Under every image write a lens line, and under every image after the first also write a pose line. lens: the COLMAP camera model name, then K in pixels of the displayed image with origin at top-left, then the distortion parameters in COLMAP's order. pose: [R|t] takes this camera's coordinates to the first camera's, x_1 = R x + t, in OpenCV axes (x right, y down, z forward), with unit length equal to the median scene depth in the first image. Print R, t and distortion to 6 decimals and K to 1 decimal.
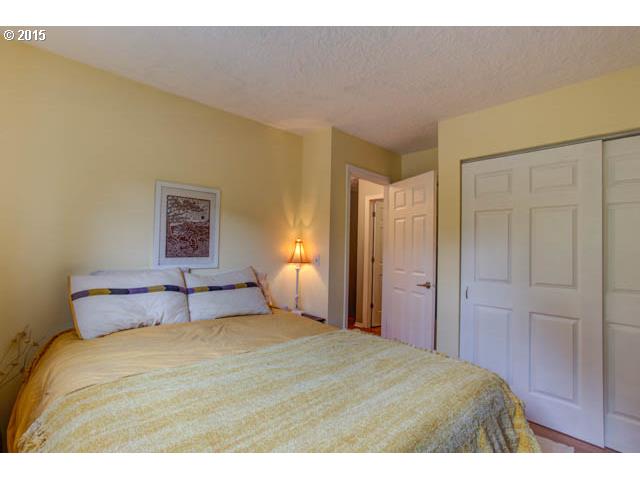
lens RADIAL K [[301.9, 0, 318.7], [0, 301.9, 239.6], [0, 0, 1]] dist [-0.003619, 0.000634]
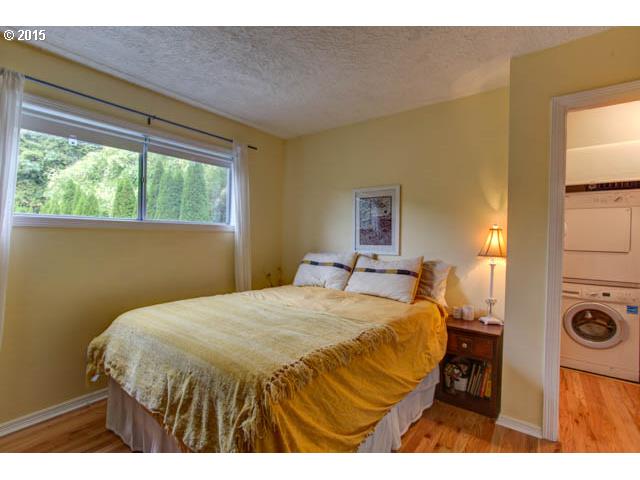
lens RADIAL K [[301.9, 0, 318.9], [0, 301.9, 240.2], [0, 0, 1]] dist [-0.003619, 0.000634]
pose [[0.213490, -0.001623, -0.976944, 0.709251], [0.018367, 0.999829, 0.002352, 0.029934], [0.976773, -0.018446, 0.213483, 0.483601]]
